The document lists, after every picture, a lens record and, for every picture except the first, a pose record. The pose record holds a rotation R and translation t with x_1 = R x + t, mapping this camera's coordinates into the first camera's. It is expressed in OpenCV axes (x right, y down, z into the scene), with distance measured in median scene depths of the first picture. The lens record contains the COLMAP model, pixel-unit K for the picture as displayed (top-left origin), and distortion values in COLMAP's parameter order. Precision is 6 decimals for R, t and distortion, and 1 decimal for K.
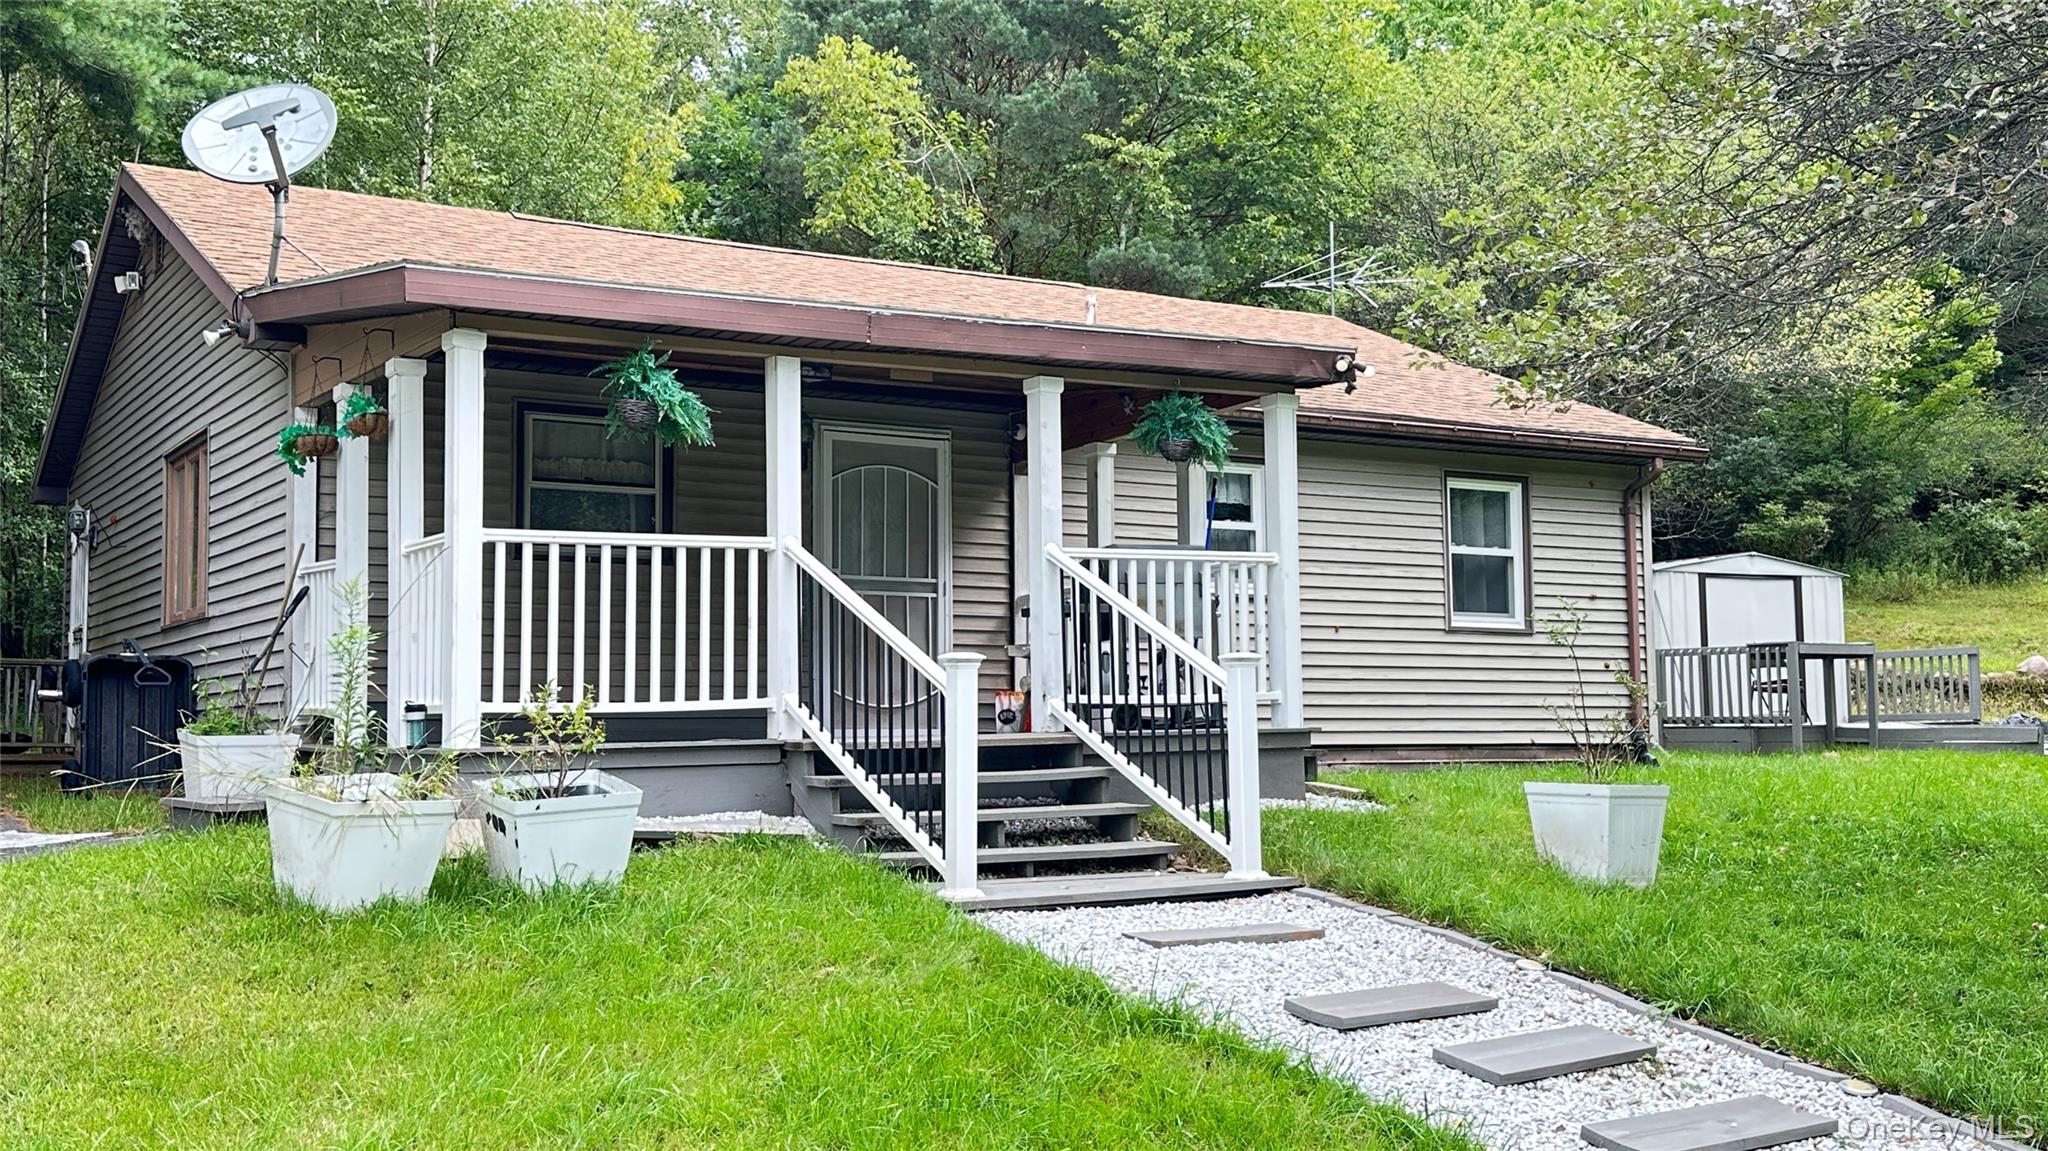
lens RADIAL K [[2169.7, 0, 1019.6], [0, 2169.7, 545.4], [0, 0, 1]] dist [0.212179, -0.466395]
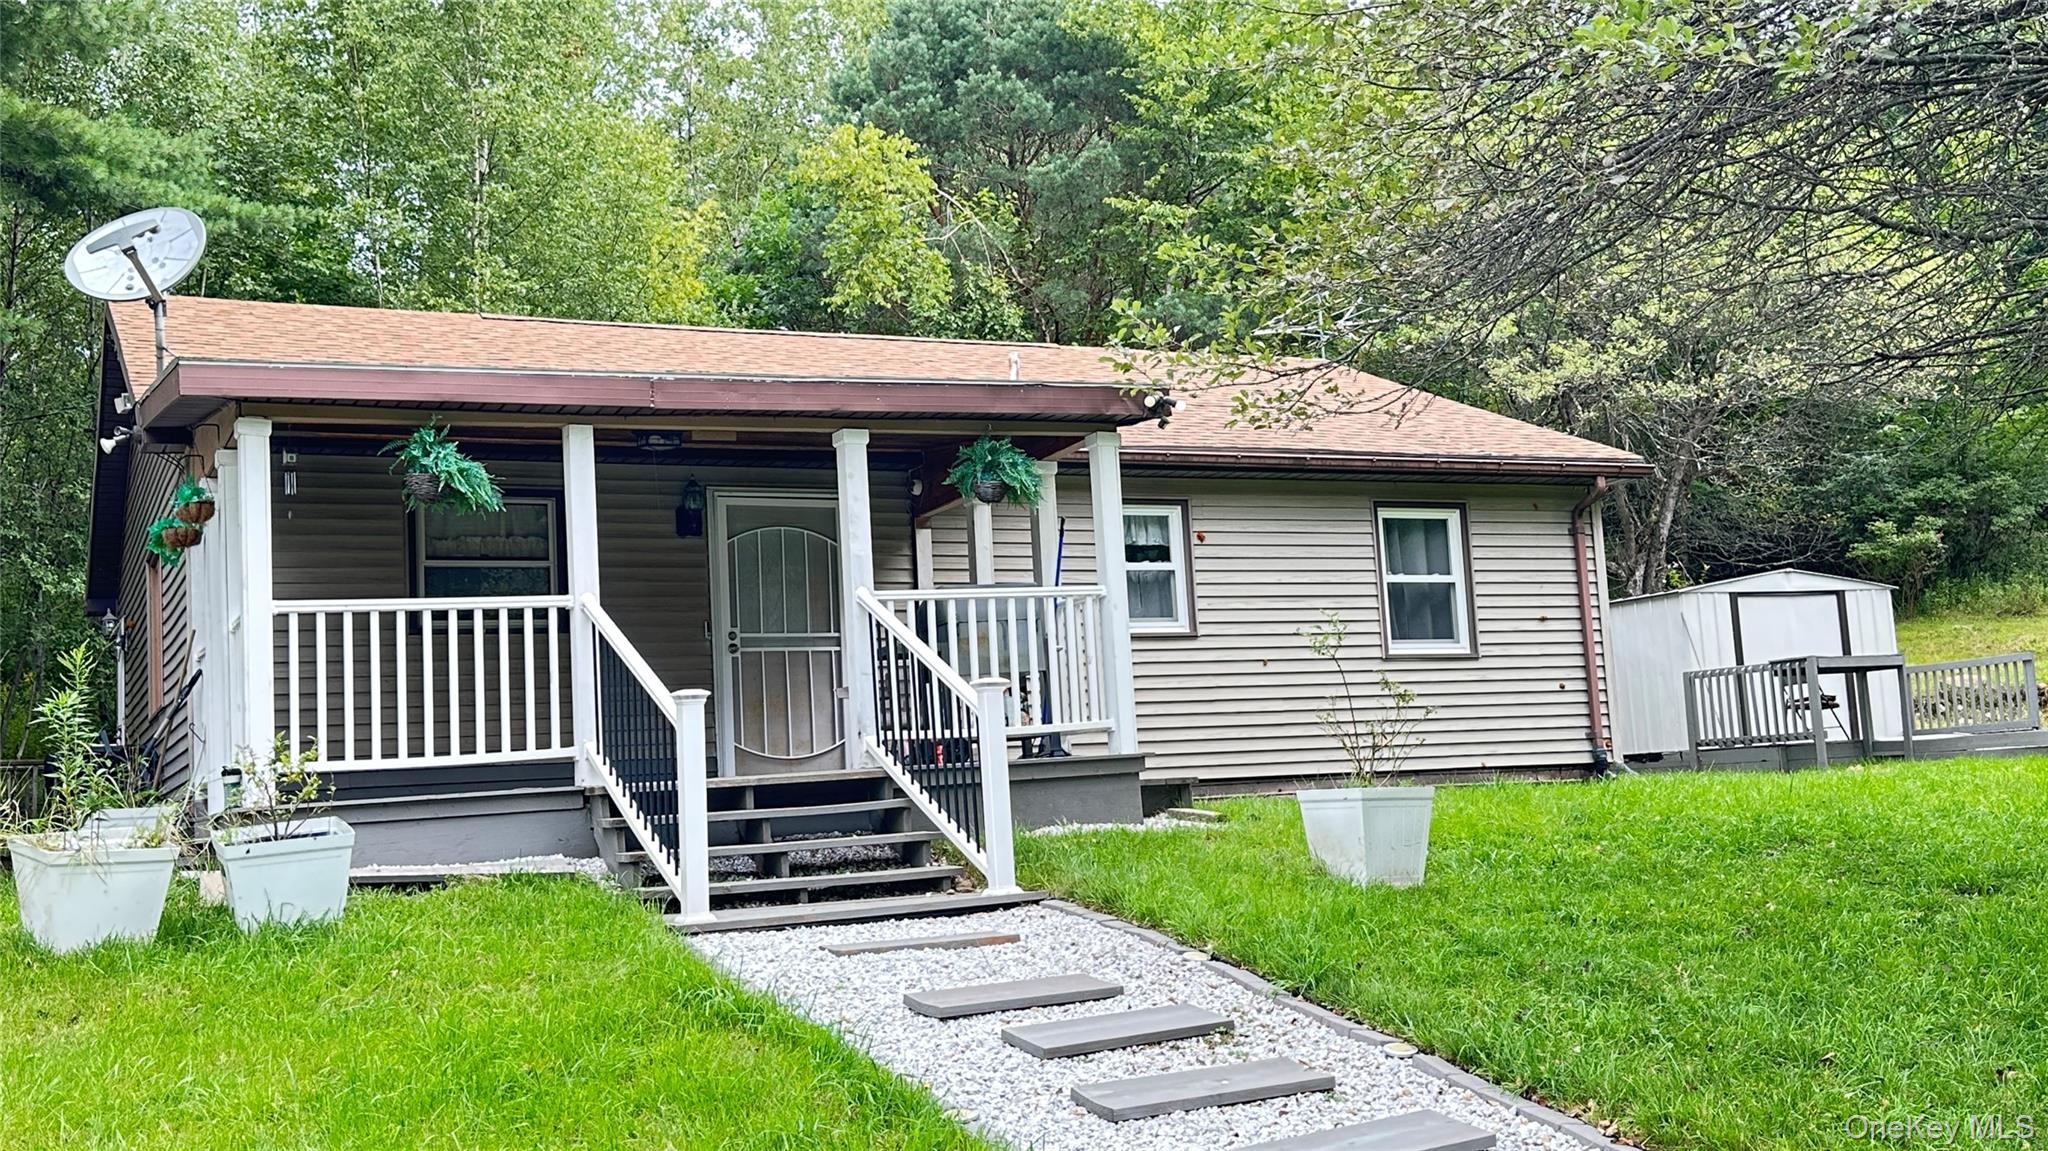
lens RADIAL K [[2169.7, 0, 1019.6], [0, 2169.7, 545.4], [0, 0, 1]] dist [0.212179, -0.466395]
pose [[0.993047, -0.059322, -0.101683, 0.166293], [0.055769, 0.997742, -0.037439, 0.018786], [0.103674, 0.031508, 0.994112, -0.029087]]
